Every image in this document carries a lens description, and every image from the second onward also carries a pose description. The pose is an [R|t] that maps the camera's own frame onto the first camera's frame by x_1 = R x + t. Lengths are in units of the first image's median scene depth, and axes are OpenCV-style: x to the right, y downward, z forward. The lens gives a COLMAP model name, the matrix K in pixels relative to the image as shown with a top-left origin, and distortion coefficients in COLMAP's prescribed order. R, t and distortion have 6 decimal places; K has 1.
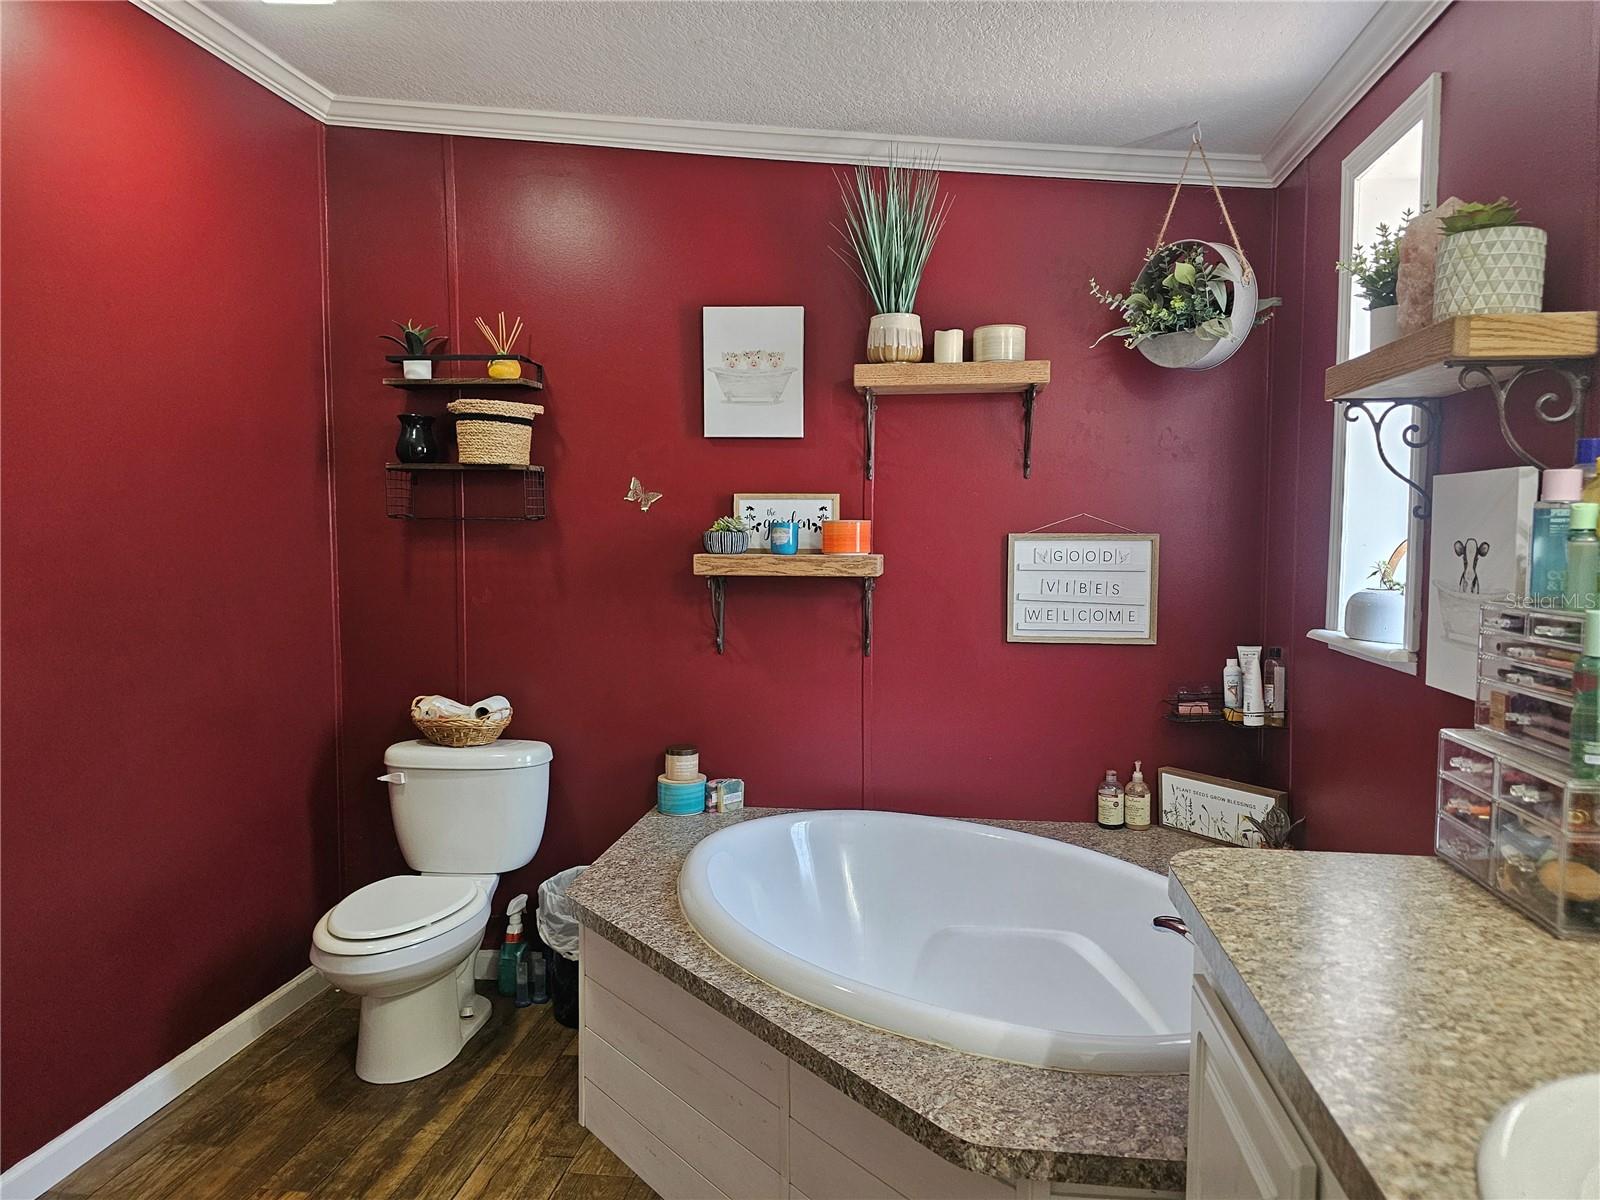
lens RADIAL K [[1084.8, 0, 798.9], [0, 1084.8, 599.7], [0, 0, 1]] dist [0.057924, -0.055915]
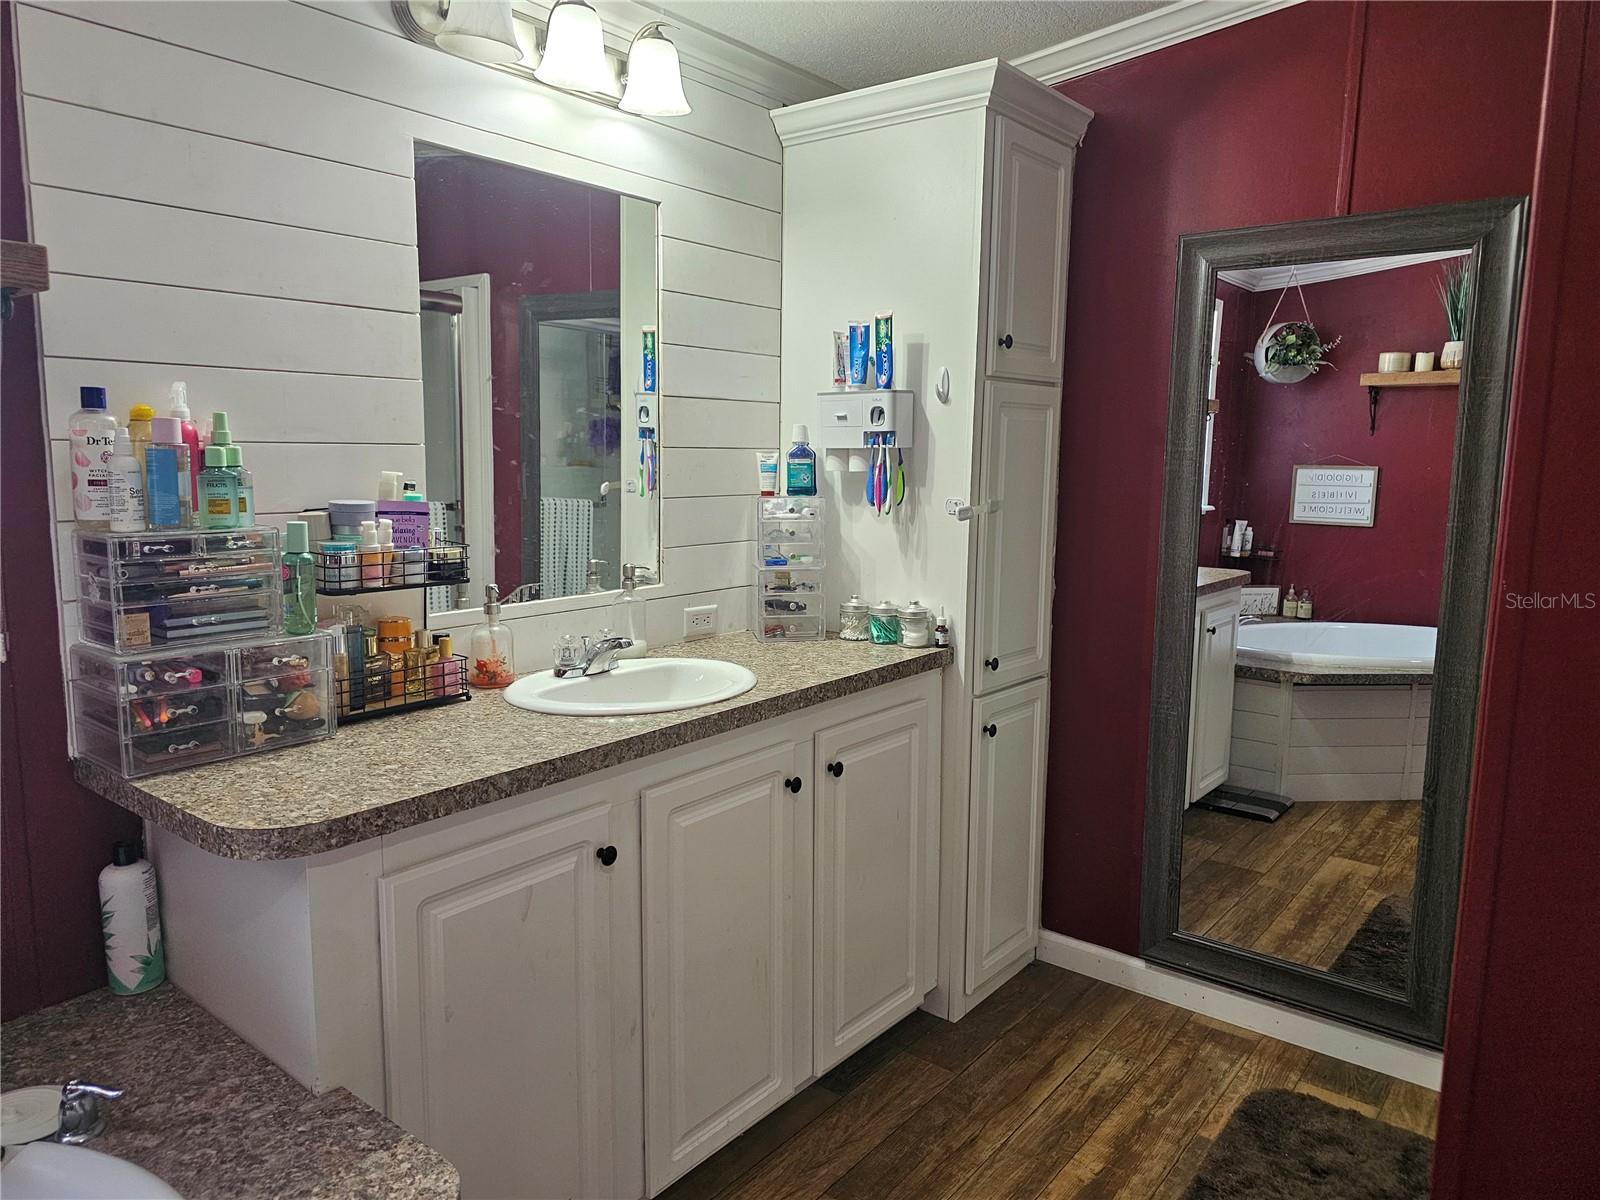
lens RADIAL K [[1084.8, 0, 799.9], [0, 1084.8, 596.9], [0, 0, 1]] dist [0.057924, -0.055915]
pose [[-0.860814, -0.073215, 0.503626, -0.532538], [0.028827, 0.980994, 0.191884, -0.132165], [-0.508103, 0.179694, -0.842343, 1.725516]]
